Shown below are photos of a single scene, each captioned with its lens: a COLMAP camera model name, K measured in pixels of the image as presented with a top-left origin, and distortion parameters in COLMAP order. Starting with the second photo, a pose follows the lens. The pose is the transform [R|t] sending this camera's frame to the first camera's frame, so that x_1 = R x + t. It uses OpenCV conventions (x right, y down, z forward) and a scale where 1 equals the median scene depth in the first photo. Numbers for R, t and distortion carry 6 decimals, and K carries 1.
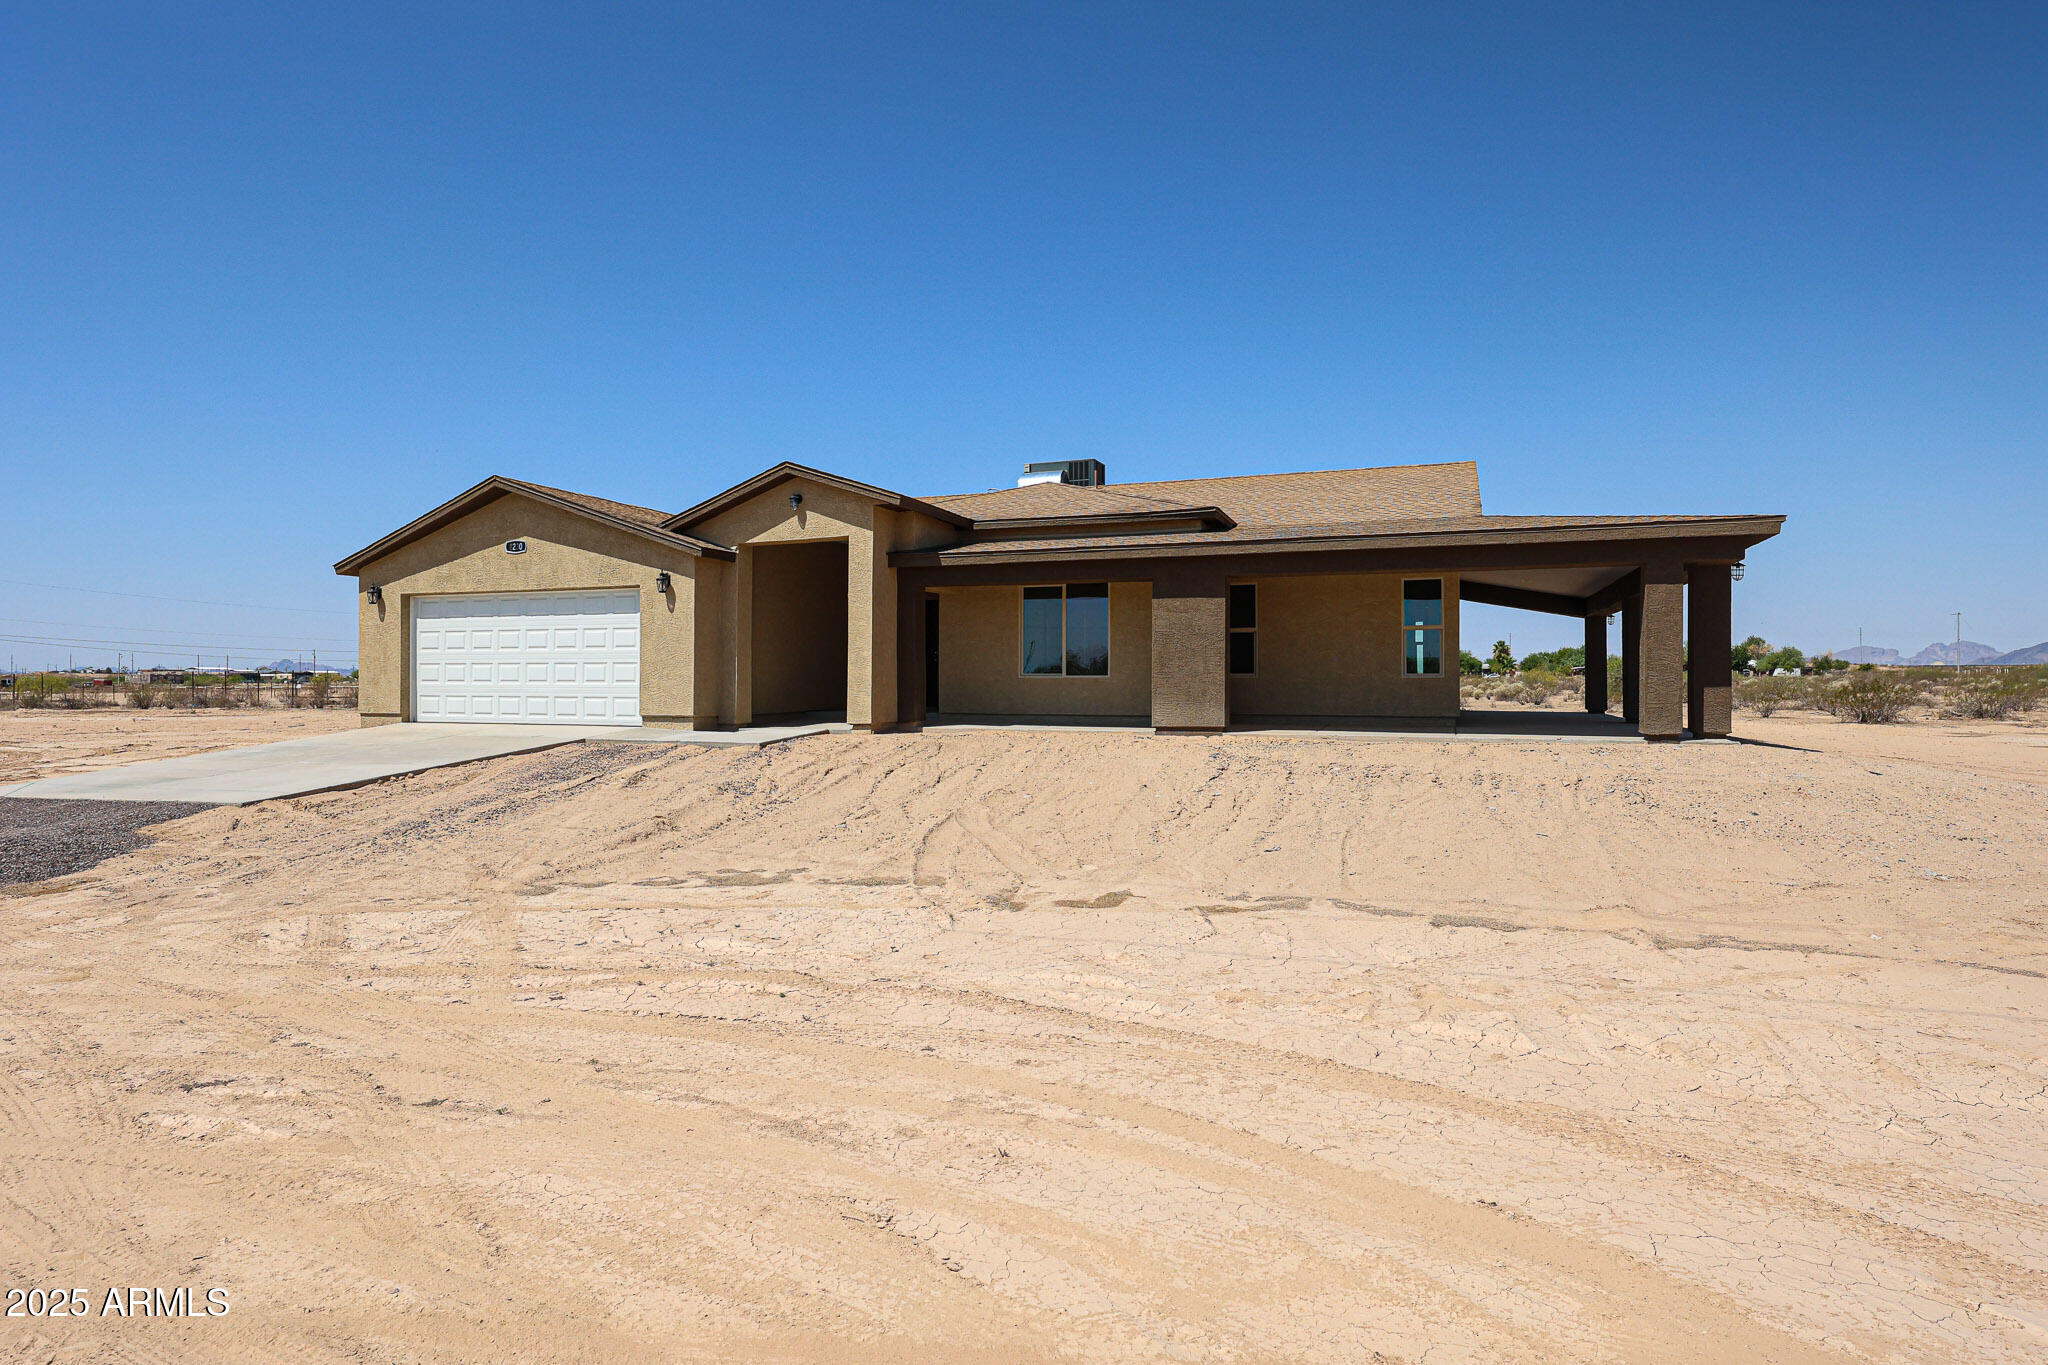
lens RADIAL K [[1147.9, 0, 1024.0], [0, 1147.9, 682.5], [0, 0, 1]] dist [-0.001740, 0.000365]
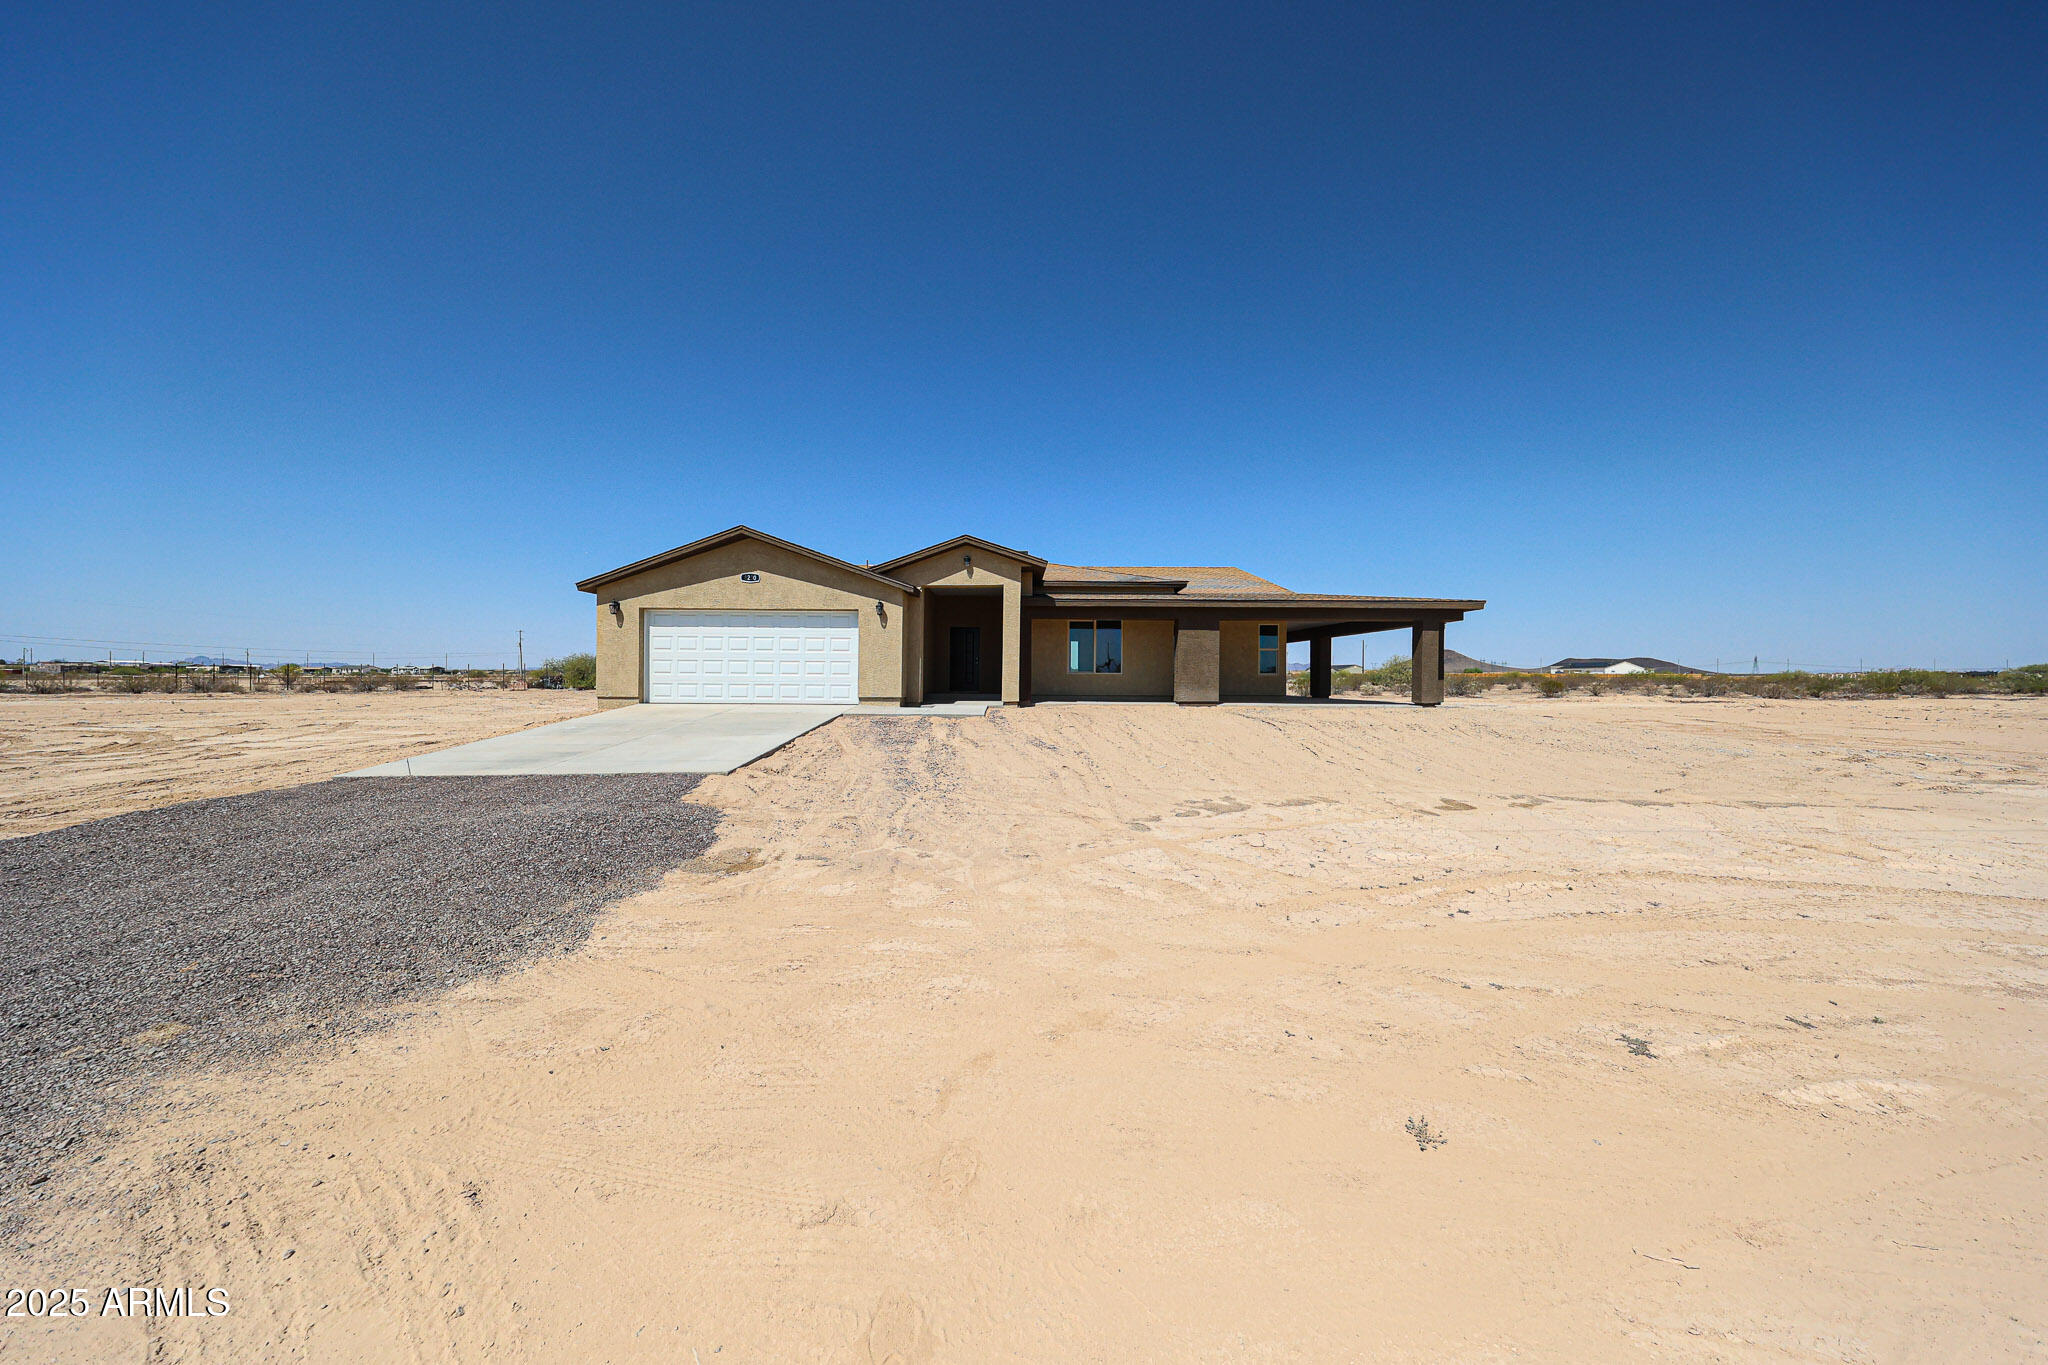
lens RADIAL K [[601.0, 0, 1024.0], [0, 601.0, 682.5], [0, 0, 1]] dist [0.001322, 0.000010]
pose [[0.930329, 0.002719, 0.366716, -0.422310], [-0.005849, 0.999955, 0.007423, 0.002679], [-0.366679, -0.009051, 0.930303, 0.200384]]
